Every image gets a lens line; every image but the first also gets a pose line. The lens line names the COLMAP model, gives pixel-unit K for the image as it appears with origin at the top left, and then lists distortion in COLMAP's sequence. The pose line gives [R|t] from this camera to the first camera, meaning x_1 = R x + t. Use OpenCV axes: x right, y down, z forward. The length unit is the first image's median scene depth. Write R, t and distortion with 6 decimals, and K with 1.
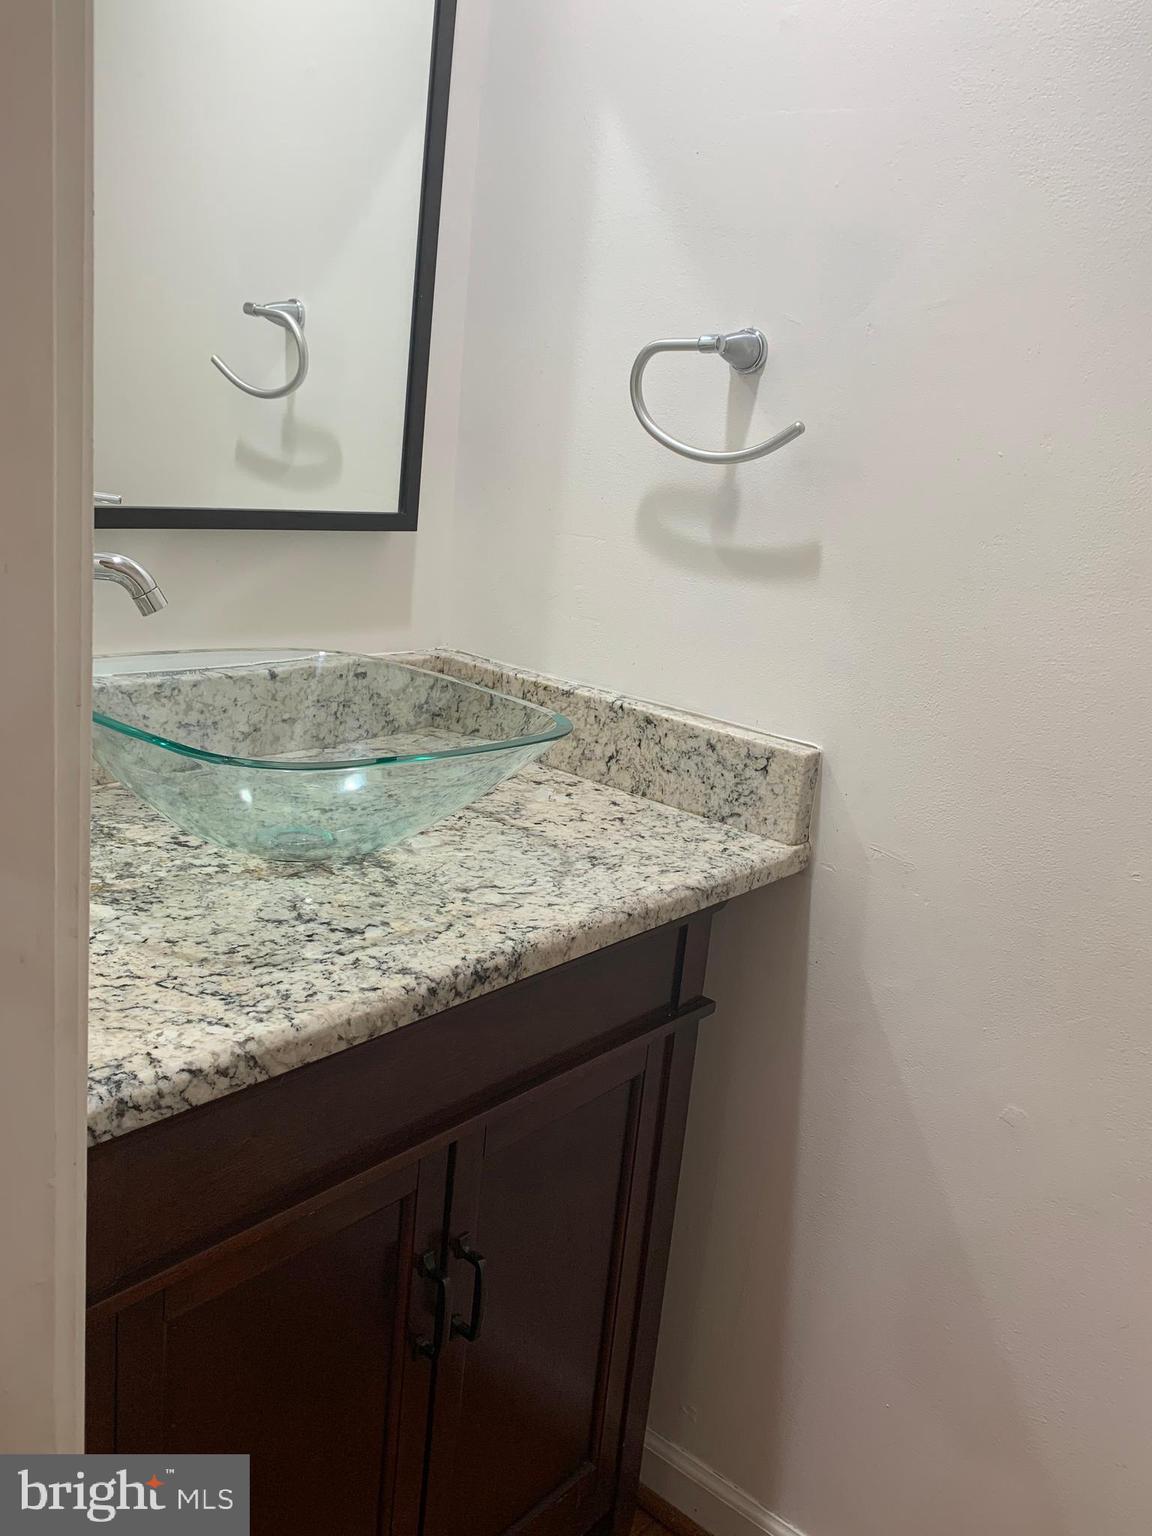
lens RADIAL K [[1294.6, 0, 576.0], [0, 1294.6, 768.0], [0, 0, 1]] dist [0.174824, -0.511160]
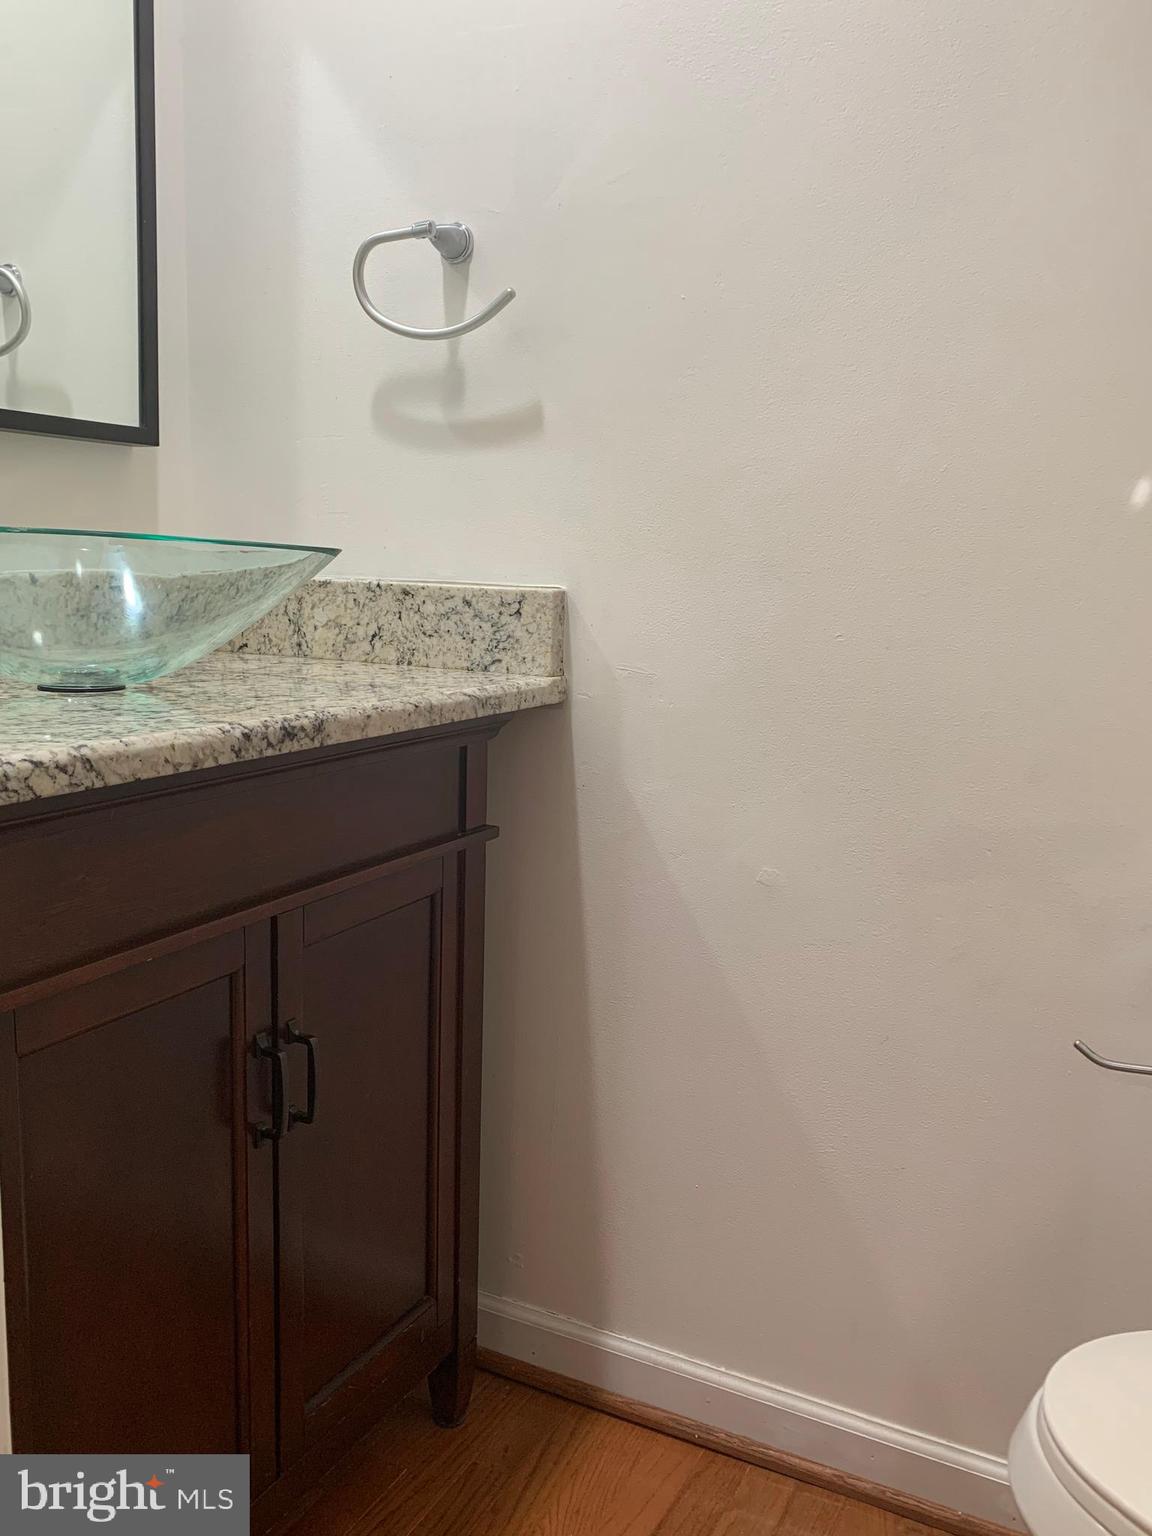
lens RADIAL K [[1294.6, 0, 576.0], [0, 1294.6, 768.0], [0, 0, 1]] dist [0.174824, -0.511160]
pose [[0.971893, -0.107159, 0.209619, -0.053275], [0.124295, 0.989750, -0.070323, 0.219083], [-0.199934, 0.094401, 0.975251, -0.075428]]
